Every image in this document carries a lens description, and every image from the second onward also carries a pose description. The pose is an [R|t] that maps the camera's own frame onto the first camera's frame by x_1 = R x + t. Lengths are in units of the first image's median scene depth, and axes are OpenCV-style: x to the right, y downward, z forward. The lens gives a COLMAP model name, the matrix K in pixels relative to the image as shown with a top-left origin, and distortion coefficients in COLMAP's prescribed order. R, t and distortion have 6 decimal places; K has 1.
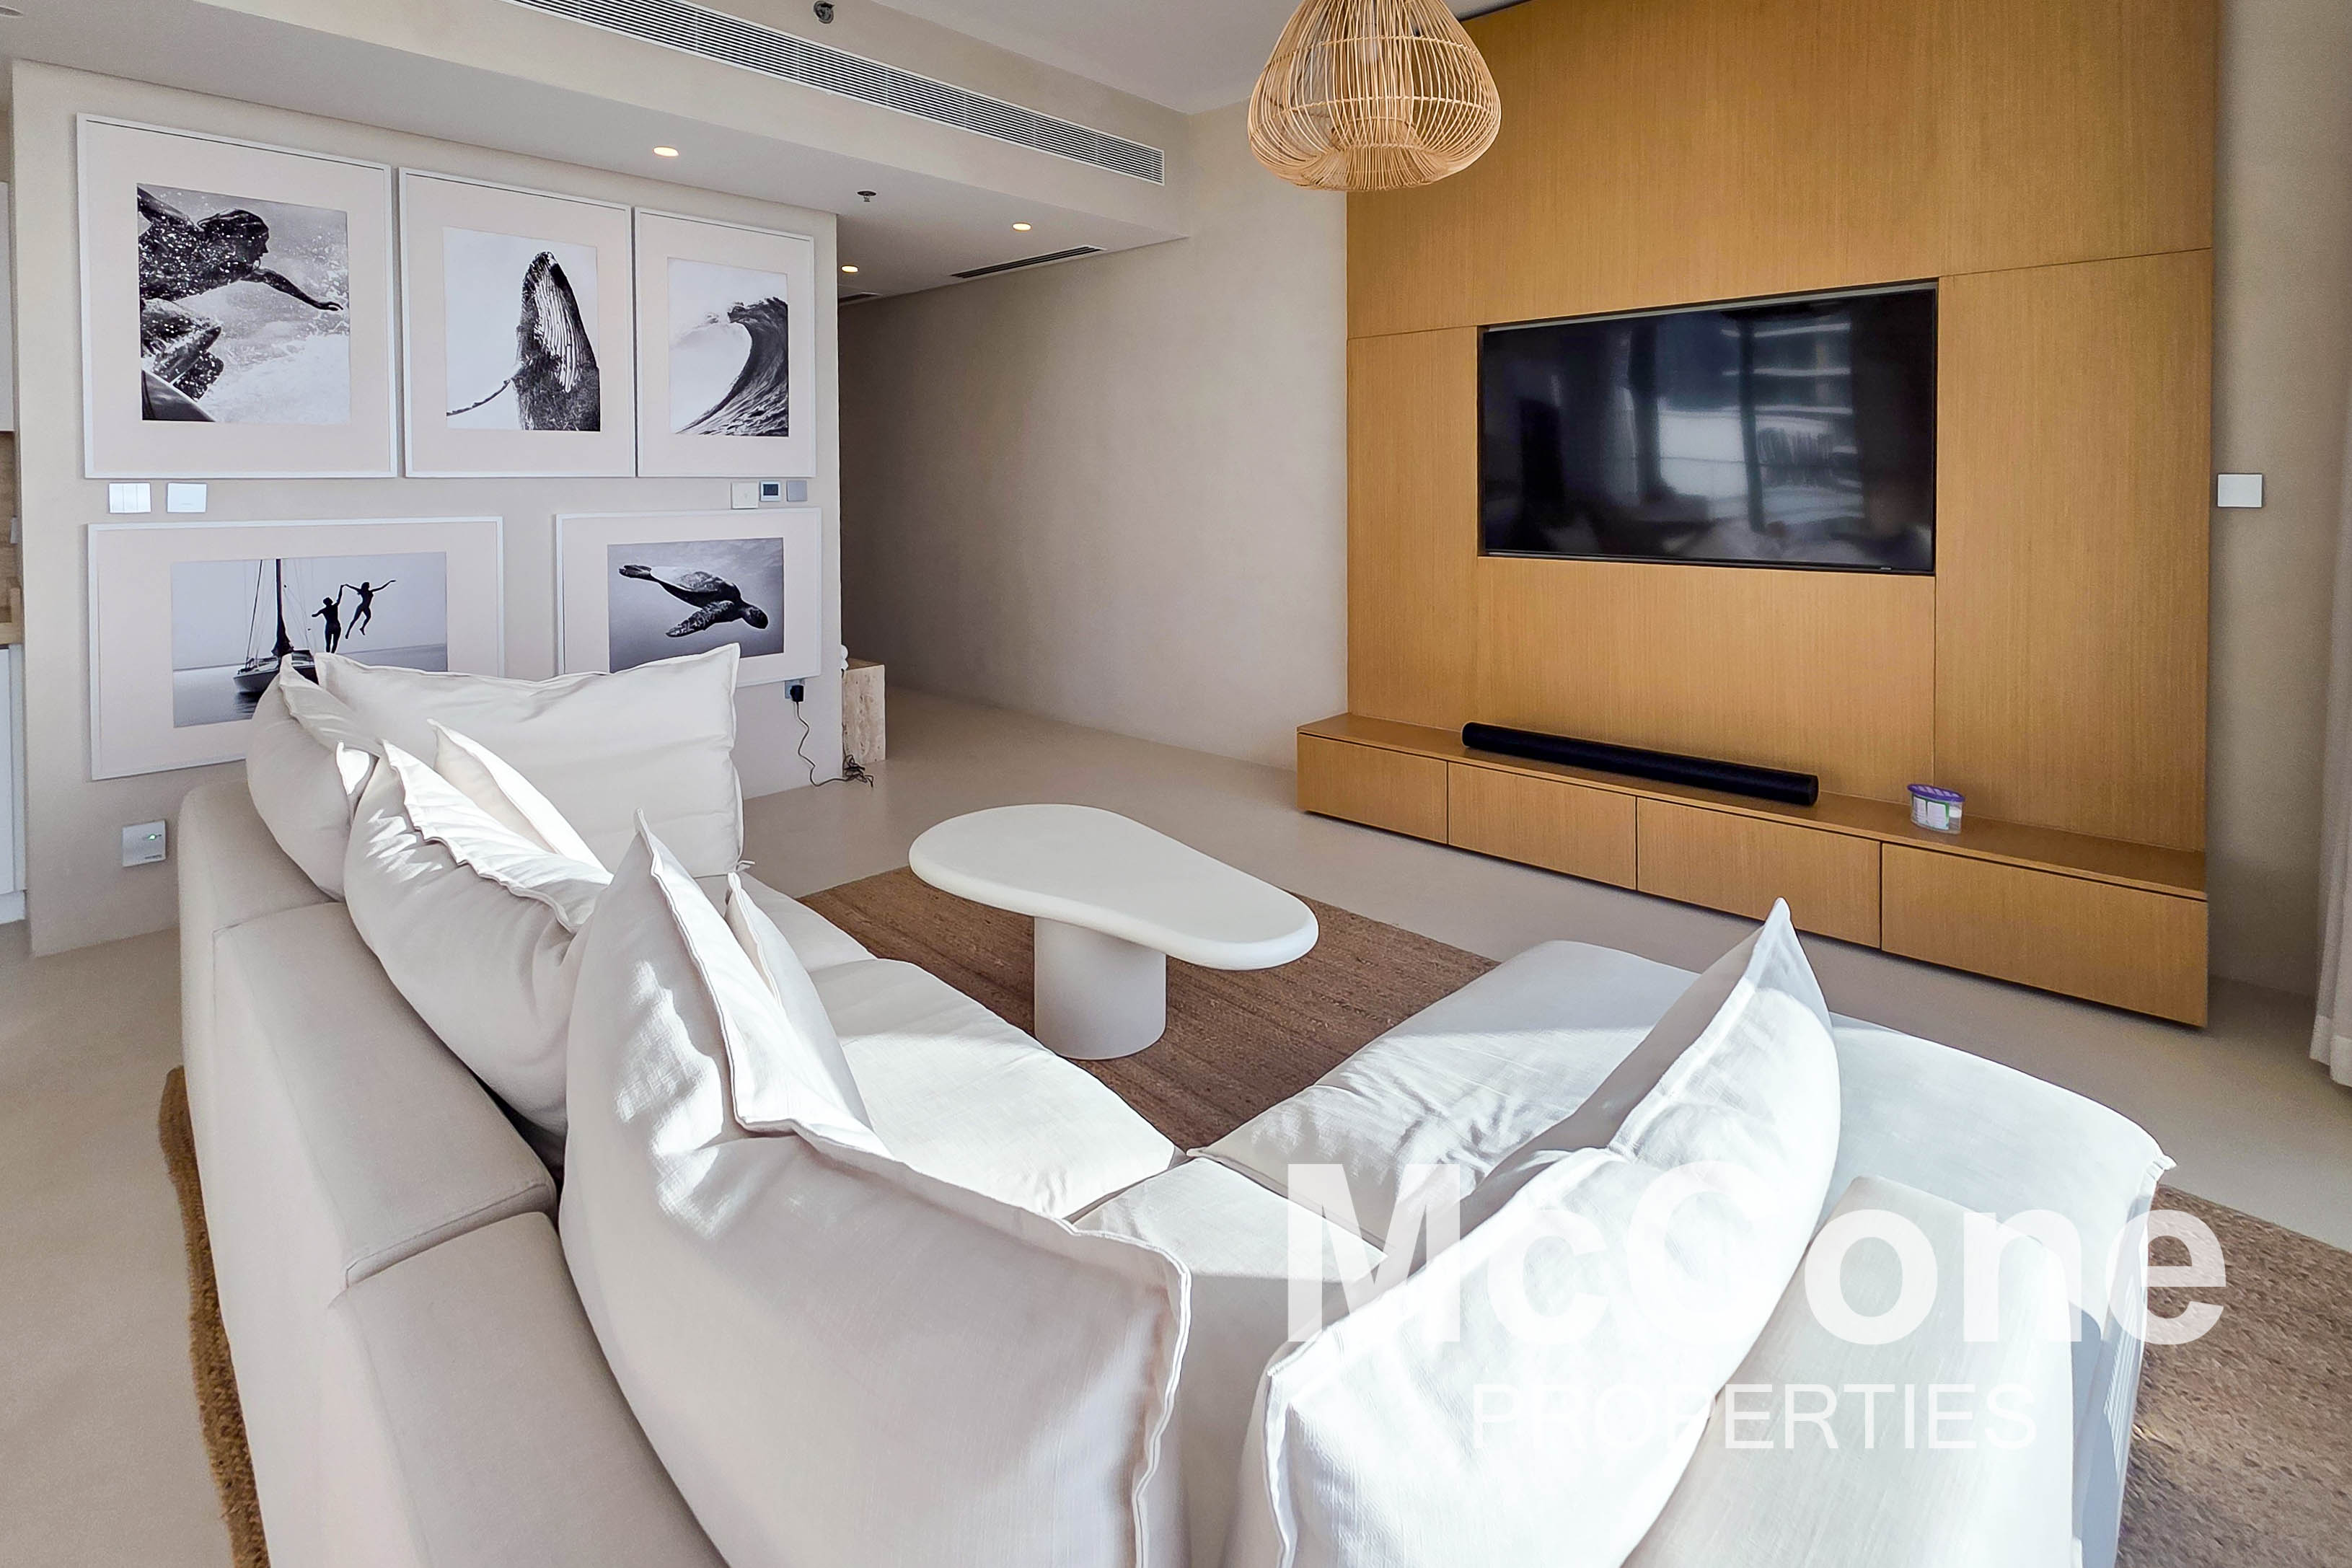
lens RADIAL K [[1146.2, 0, 1176.0], [0, 1146.2, 784.0], [0, 0, 1]] dist [0.002683, 0.000762]
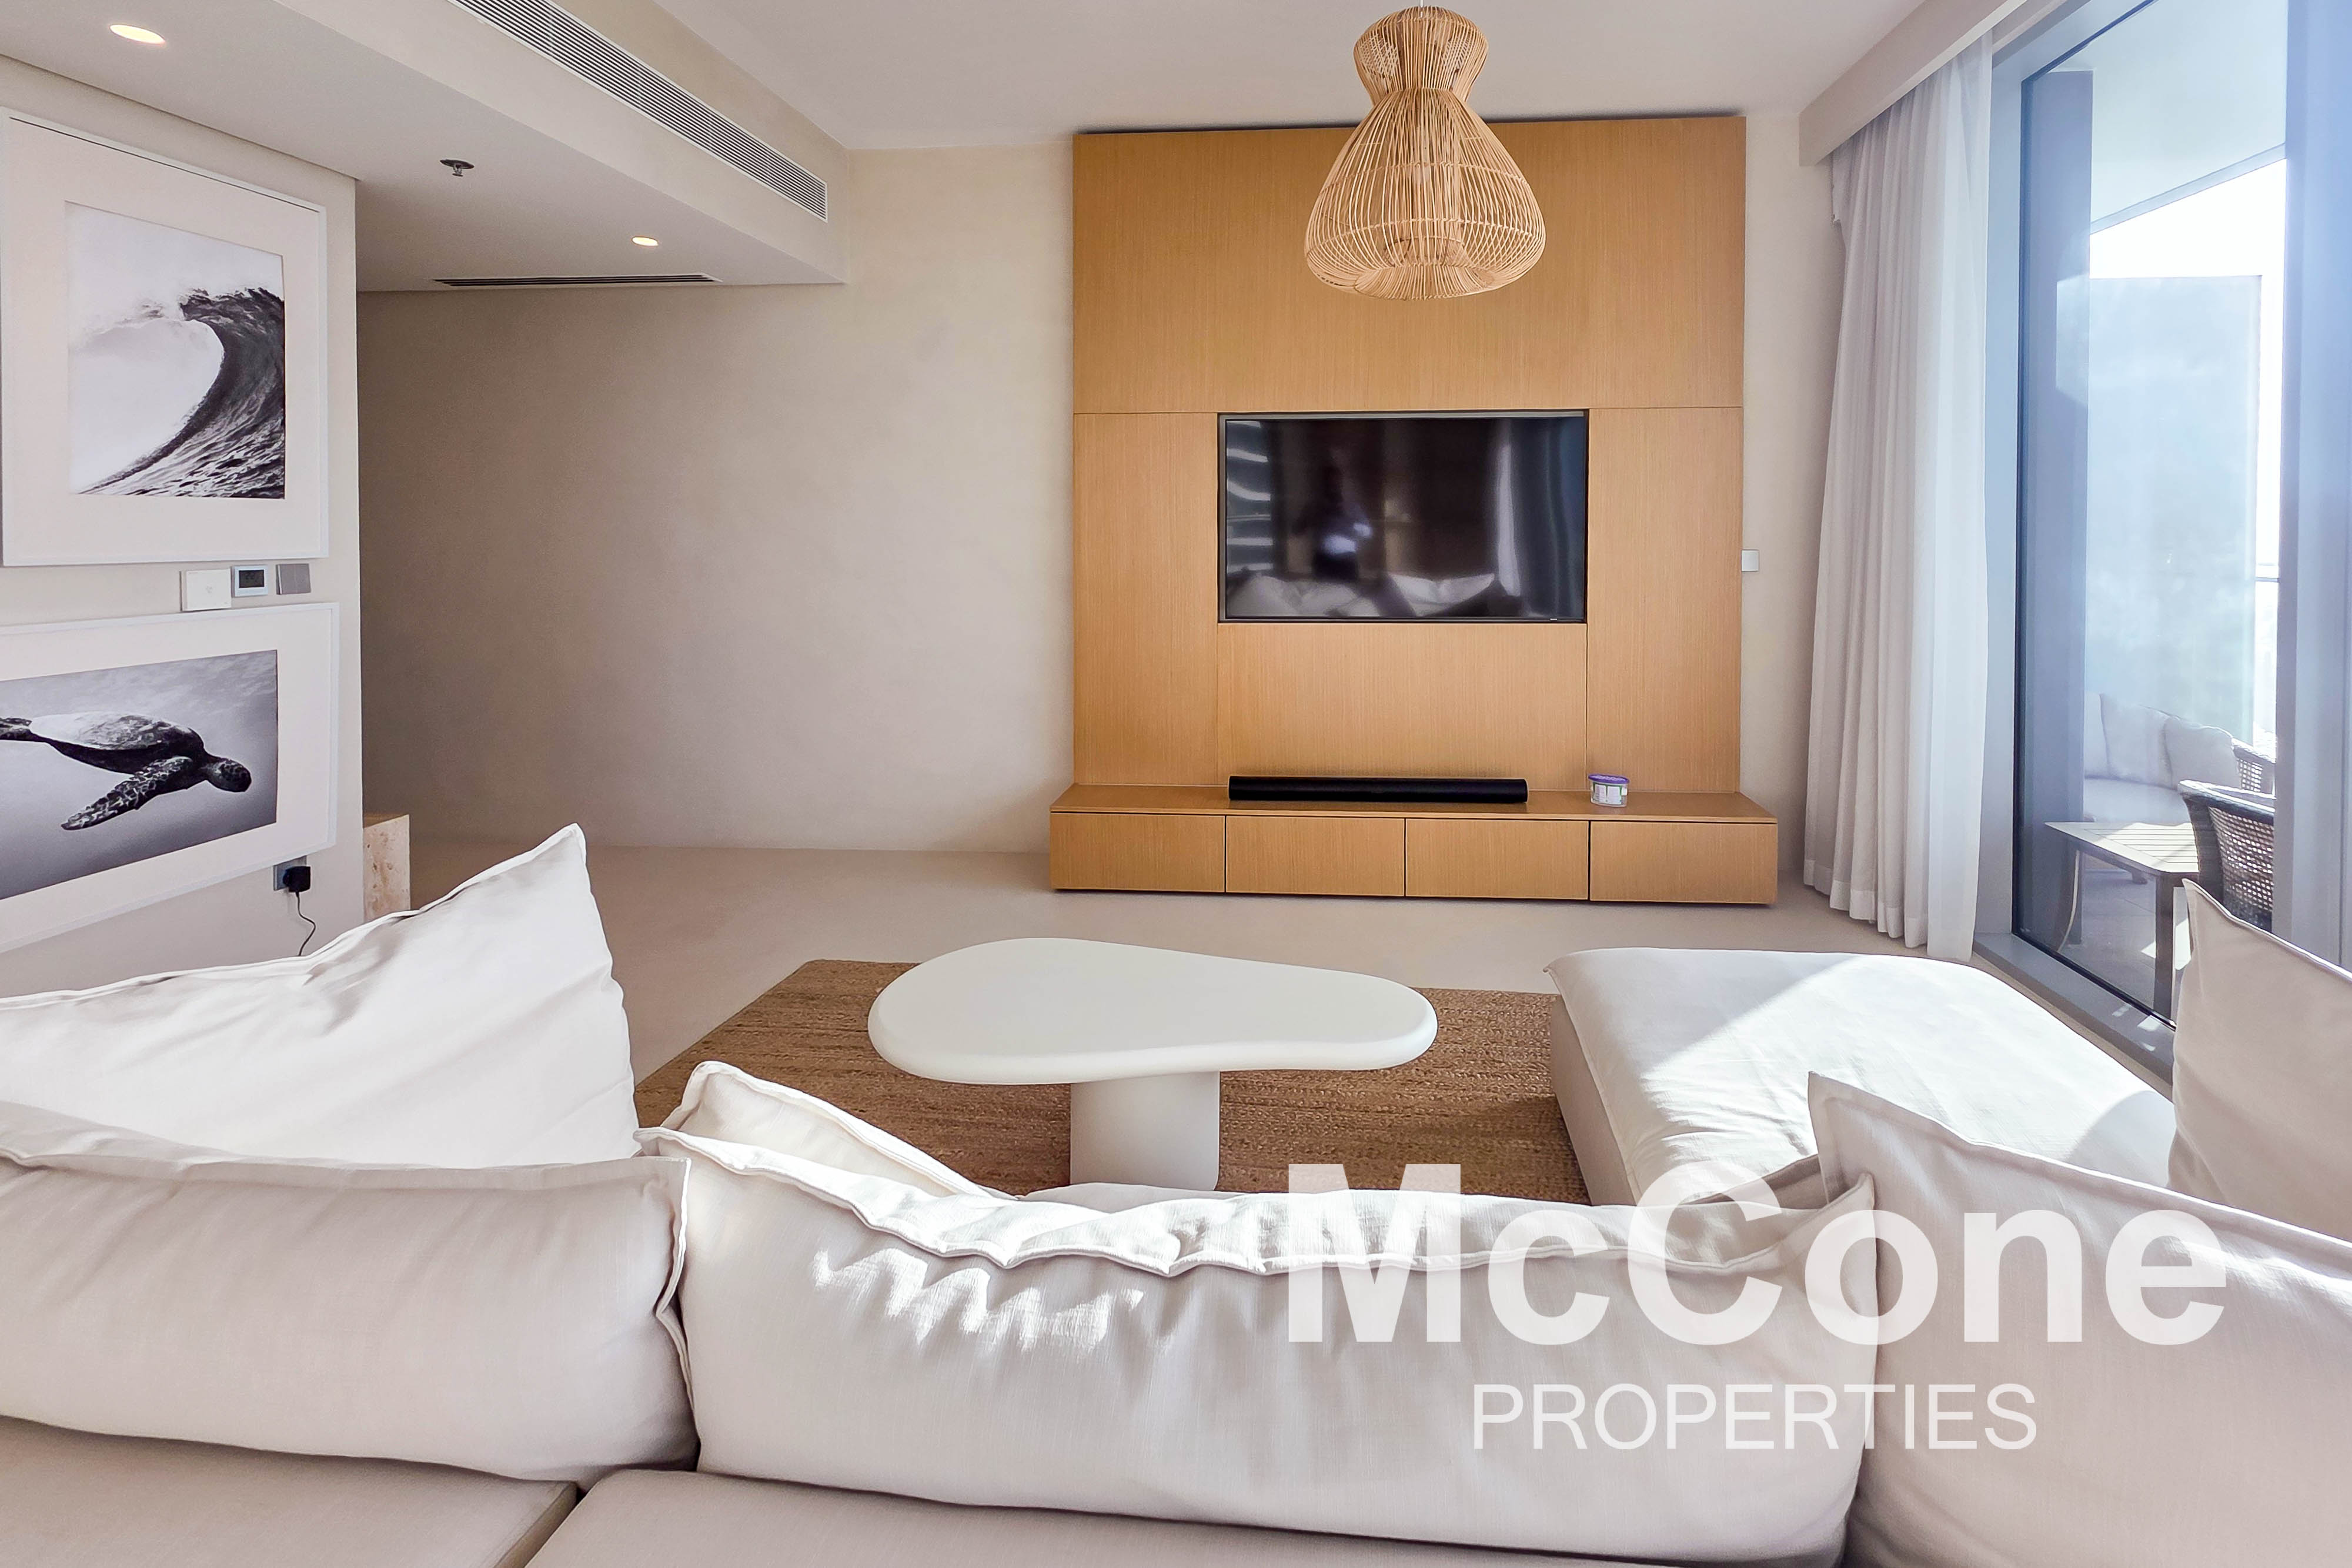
lens RADIAL K [[1084.0, 0, 1236.2], [0, 1084.0, 775.4], [0, 0, 1]] dist [0.002796, -0.000007]
pose [[0.761473, -0.146348, 0.631459, -0.348116], [0.165802, 0.985747, 0.028518, -0.075690], [-0.626633, 0.082981, 0.774884, 0.193610]]
